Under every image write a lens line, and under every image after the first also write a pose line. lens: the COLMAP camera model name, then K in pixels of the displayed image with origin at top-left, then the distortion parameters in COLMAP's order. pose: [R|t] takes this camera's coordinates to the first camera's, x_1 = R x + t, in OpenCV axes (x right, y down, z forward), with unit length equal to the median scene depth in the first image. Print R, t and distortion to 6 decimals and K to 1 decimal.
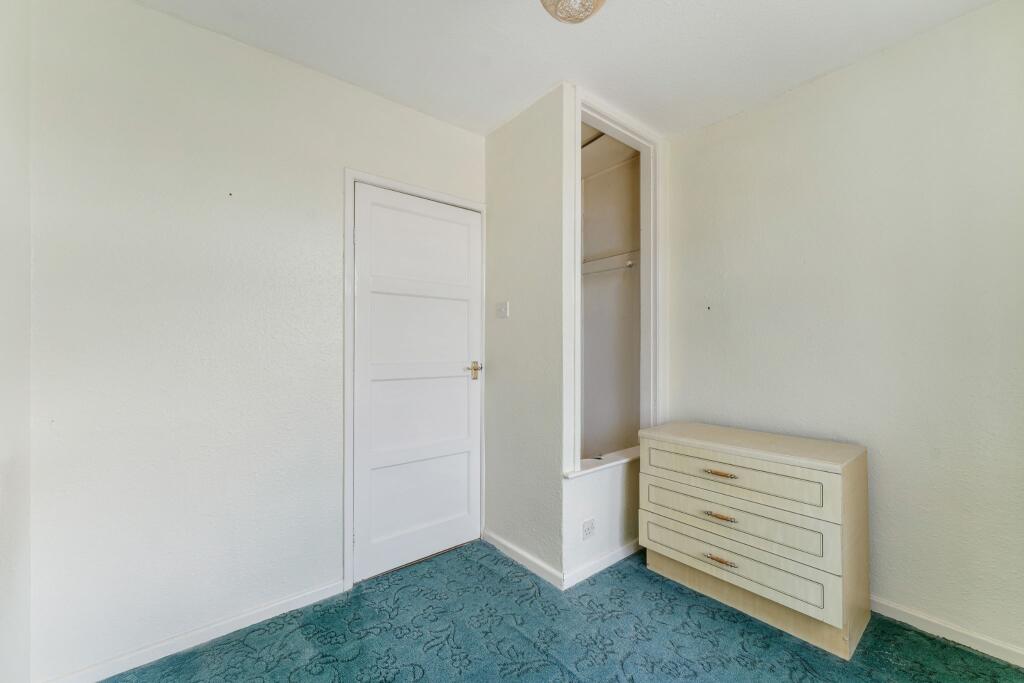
lens RADIAL K [[416.5, 0, 514.7], [0, 416.5, 346.3], [0, 0, 1]] dist [0.000598, 0.000089]
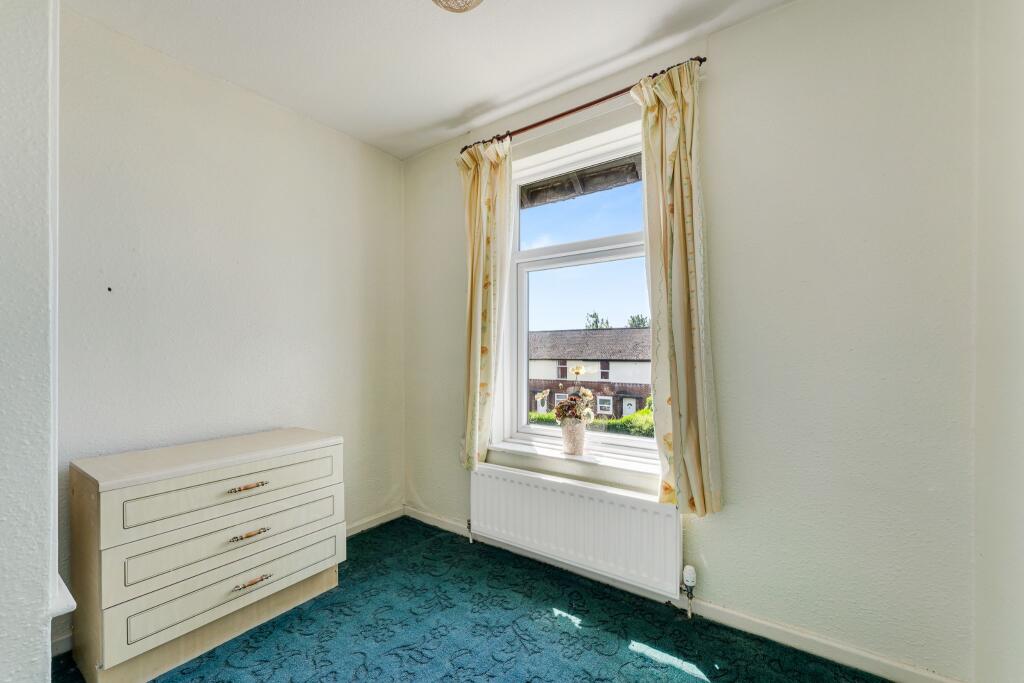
lens RADIAL K [[416.5, 0, 512.8], [0, 416.5, 346.0], [0, 0, 1]] dist [0.000598, 0.000089]
pose [[-0.268014, 0.015316, 0.963293, -0.538101], [-0.001886, 0.999863, -0.016423, 0.016278], [-0.963413, -0.006218, -0.267949, 0.707629]]
